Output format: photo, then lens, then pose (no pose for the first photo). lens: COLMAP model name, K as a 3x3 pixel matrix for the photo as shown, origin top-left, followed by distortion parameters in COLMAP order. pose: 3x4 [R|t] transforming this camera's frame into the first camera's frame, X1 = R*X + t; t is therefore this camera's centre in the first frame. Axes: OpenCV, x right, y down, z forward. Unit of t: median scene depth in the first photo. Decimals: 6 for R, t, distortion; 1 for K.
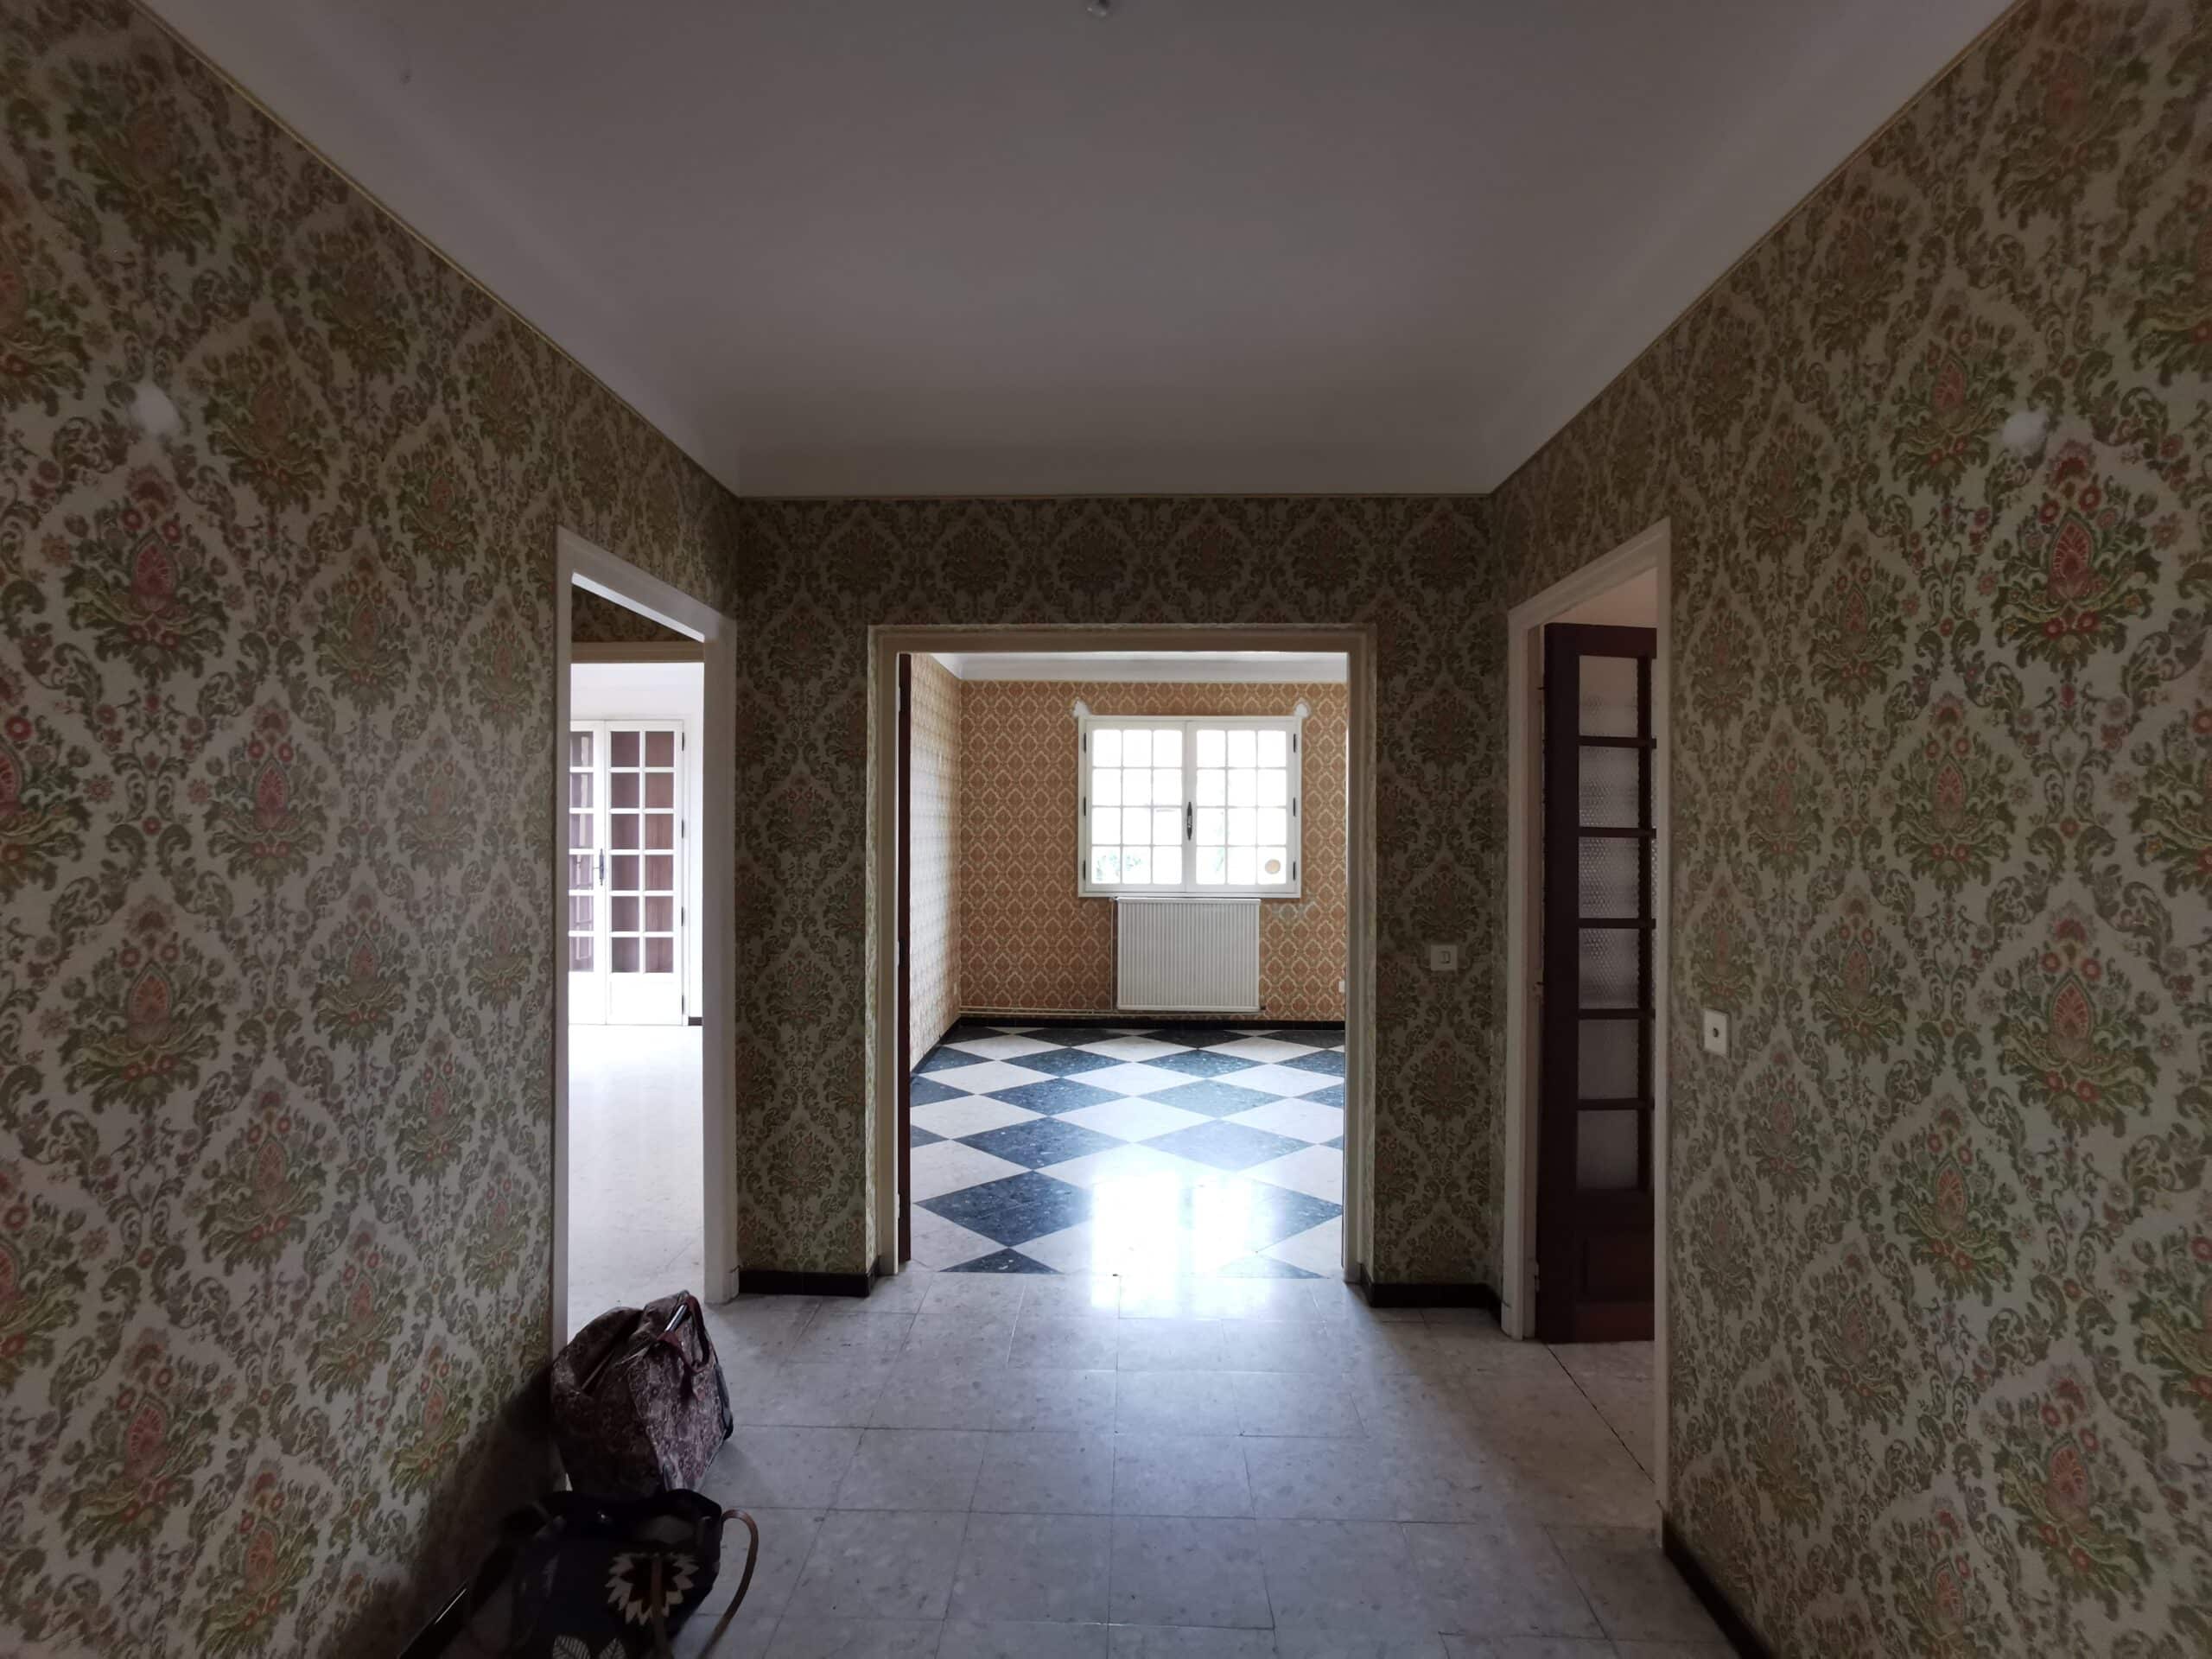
lens RADIAL K [[1094.1, 0, 1112.9], [0, 1094.1, 823.6], [0, 0, 1]] dist [0.000678, -0.000619]
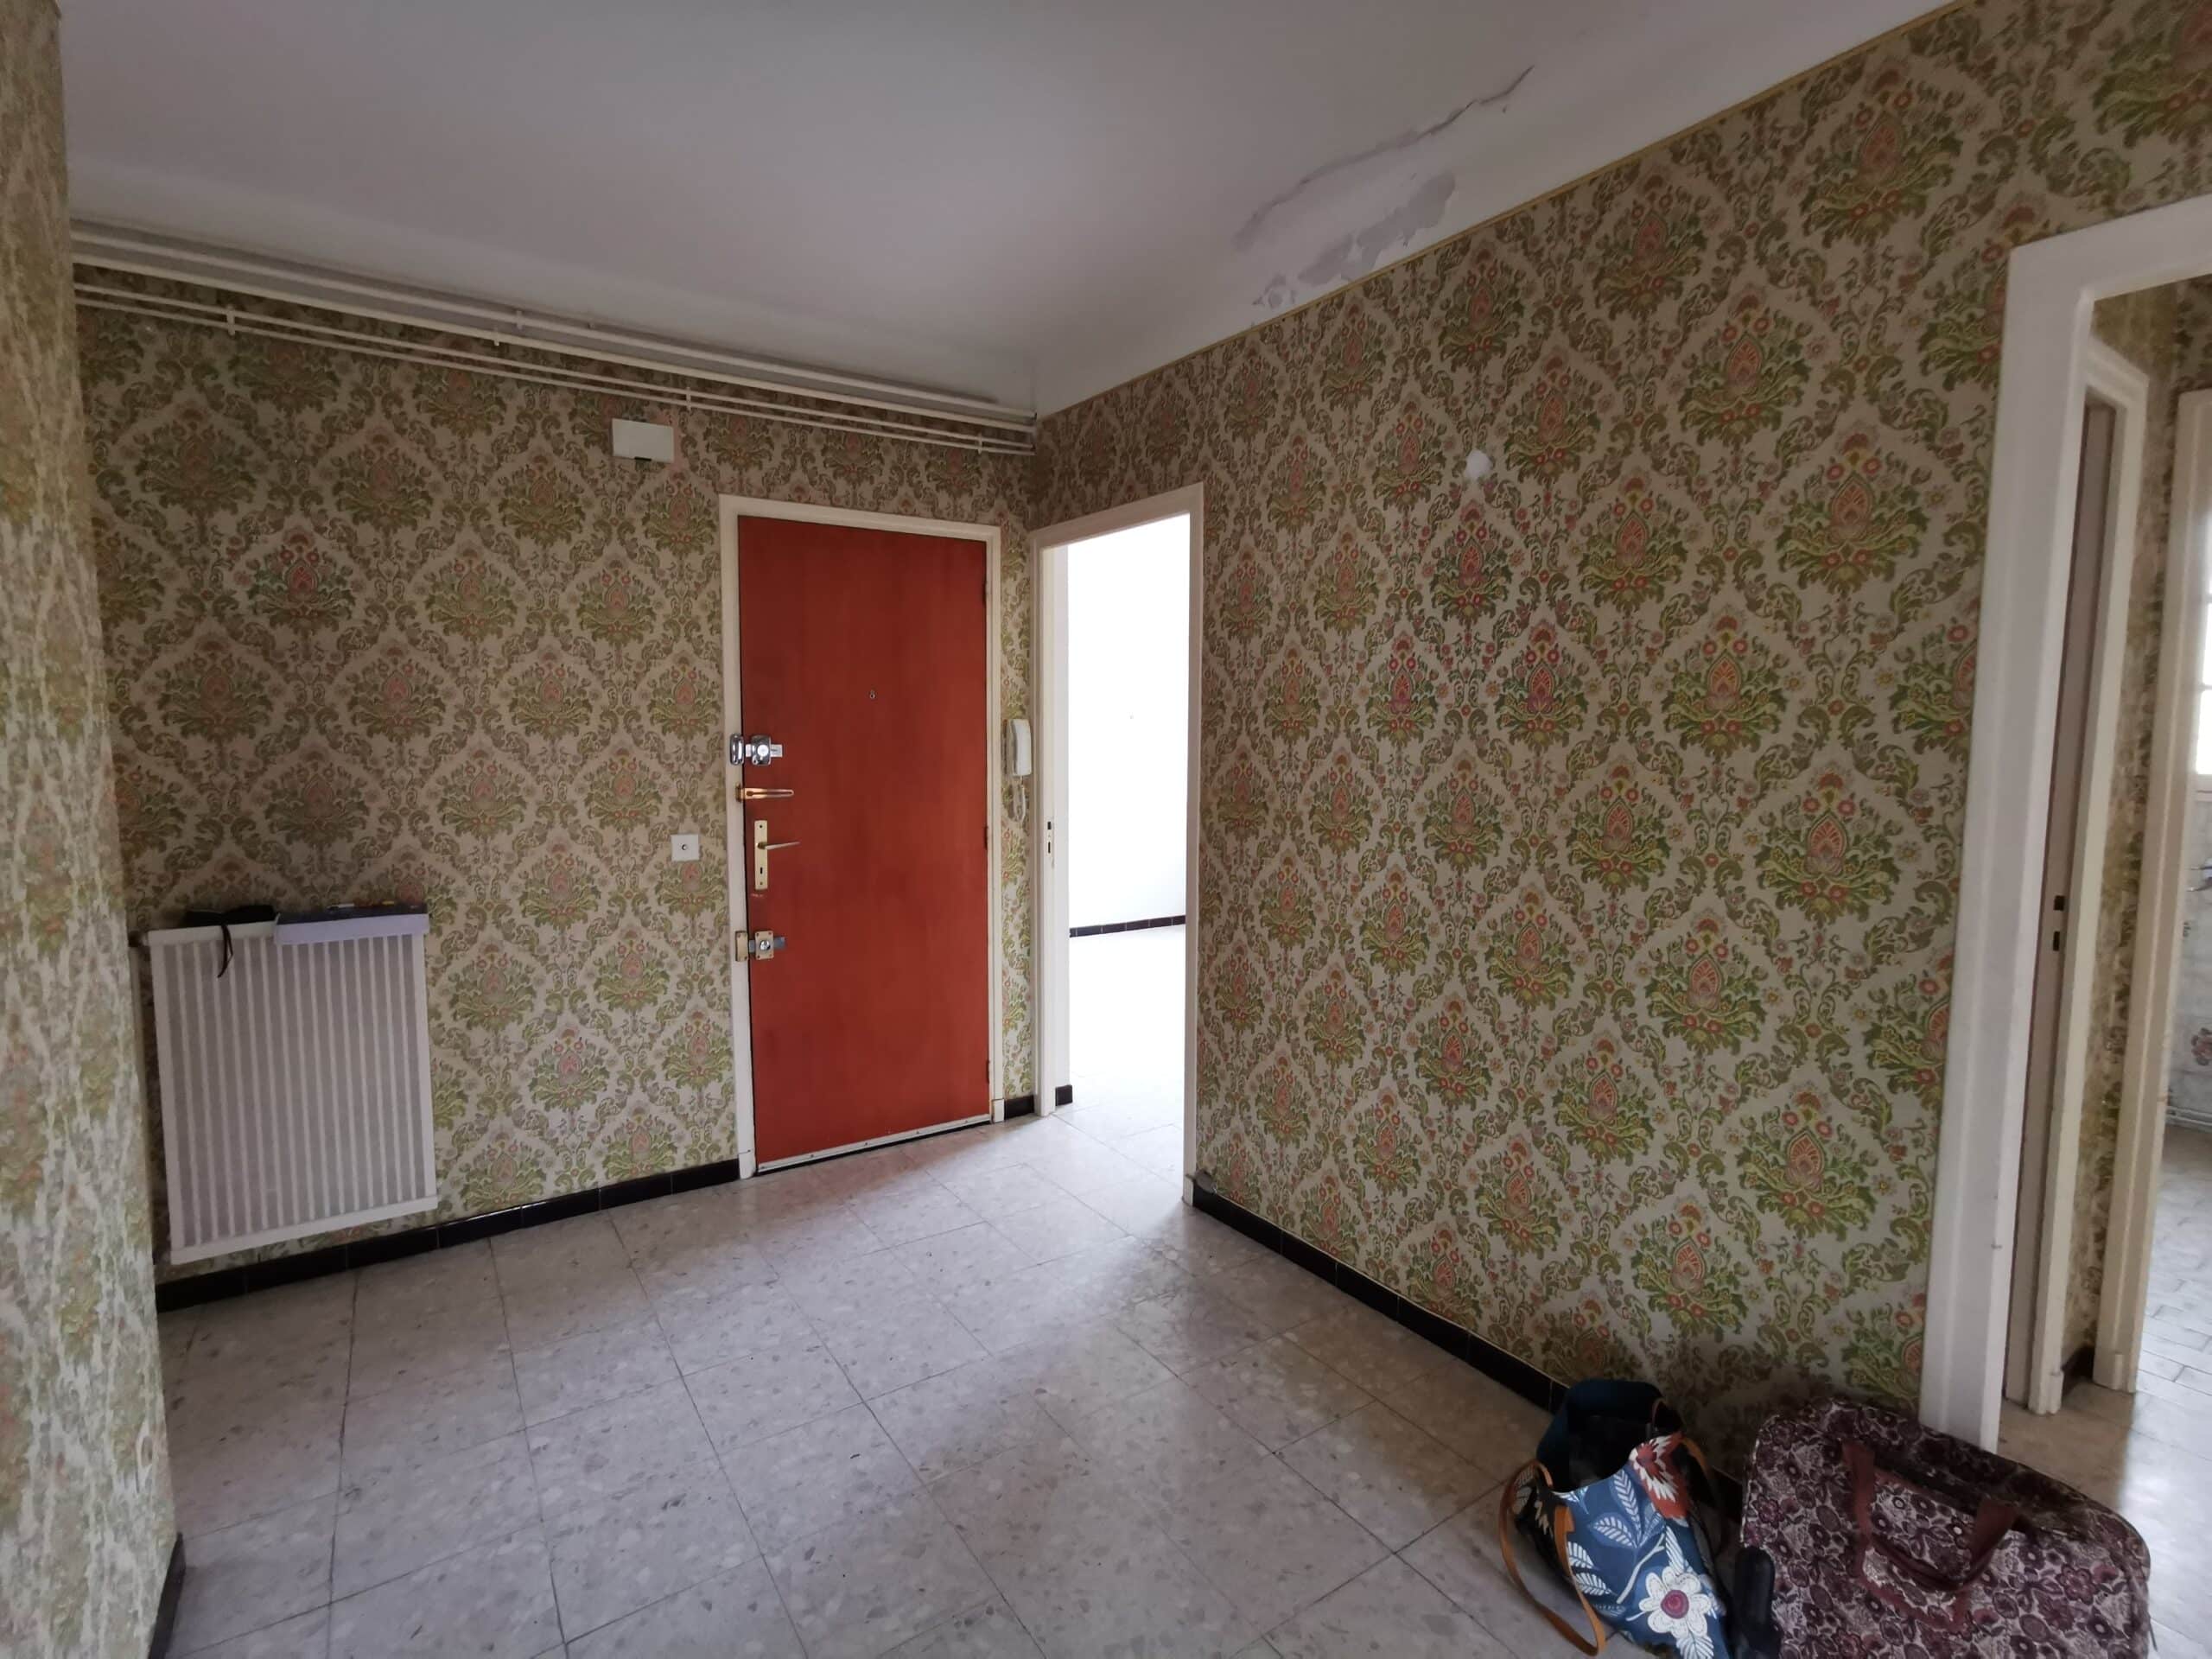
lens RADIAL K [[1094.1, 0, 1103.9], [0, 1094.1, 823.8], [0, 0, 1]] dist [0.000678, -0.000619]
pose [[0.827466, -0.065961, 0.557628, -0.696556], [0.008363, 0.994414, 0.105217, -0.003186], [-0.561454, -0.082400, 0.823395, 0.371243]]
